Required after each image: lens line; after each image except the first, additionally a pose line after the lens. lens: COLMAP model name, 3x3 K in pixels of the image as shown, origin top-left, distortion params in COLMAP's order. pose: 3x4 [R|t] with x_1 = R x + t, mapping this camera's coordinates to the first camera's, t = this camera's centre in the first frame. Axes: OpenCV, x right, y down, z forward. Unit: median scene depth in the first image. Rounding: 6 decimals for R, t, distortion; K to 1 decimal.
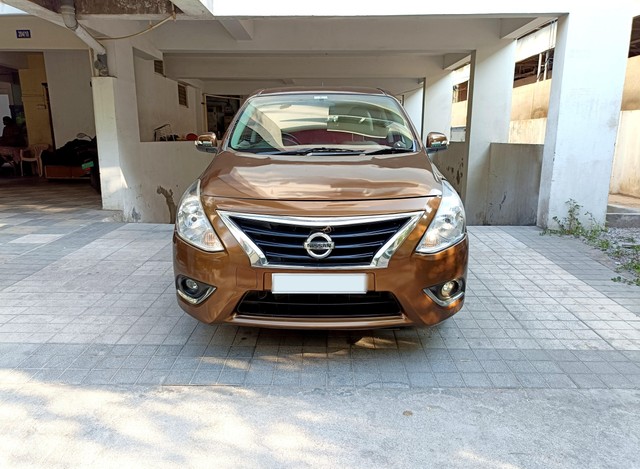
lens RADIAL K [[491.7, 0, 311.3], [0, 491.7, 254.0], [0, 0, 1]] dist [0.012739, -0.006553]
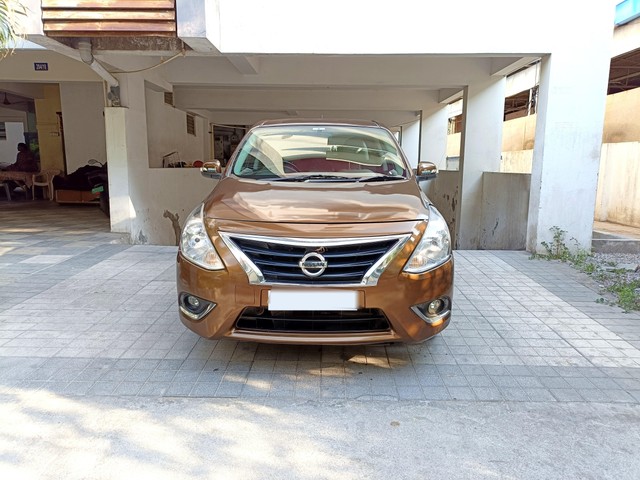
lens RADIAL K [[481.8, 0, 318.5], [0, 481.8, 247.6], [0, 0, 1]] dist [0.018277, -0.004619]
pose [[0.999943, 0.007247, 0.007842, 0.012650], [-0.006730, 0.997927, -0.064009, 0.008452], [-0.008290, 0.063952, 0.997919, -0.034194]]
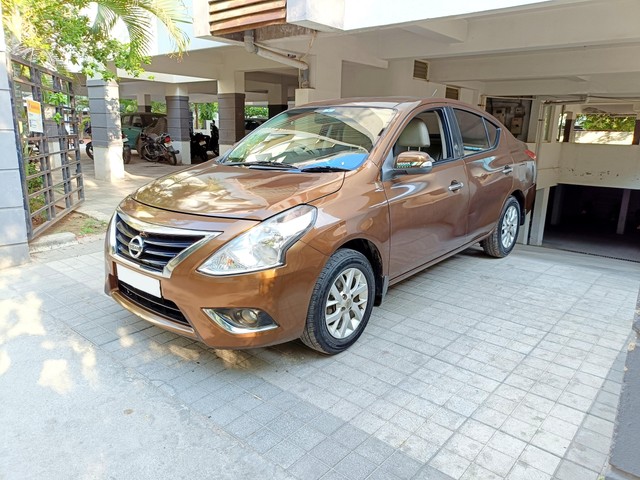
lens RADIAL K [[481.8, 0, 327.6], [0, 481.8, 249.1], [0, 0, 1]] dist [0.018277, -0.004619]
pose [[0.763050, 0.176156, -0.621872, 0.686644], [-0.175799, 0.982435, 0.062582, -0.104421], [0.621973, 0.061571, 0.780614, 0.254848]]
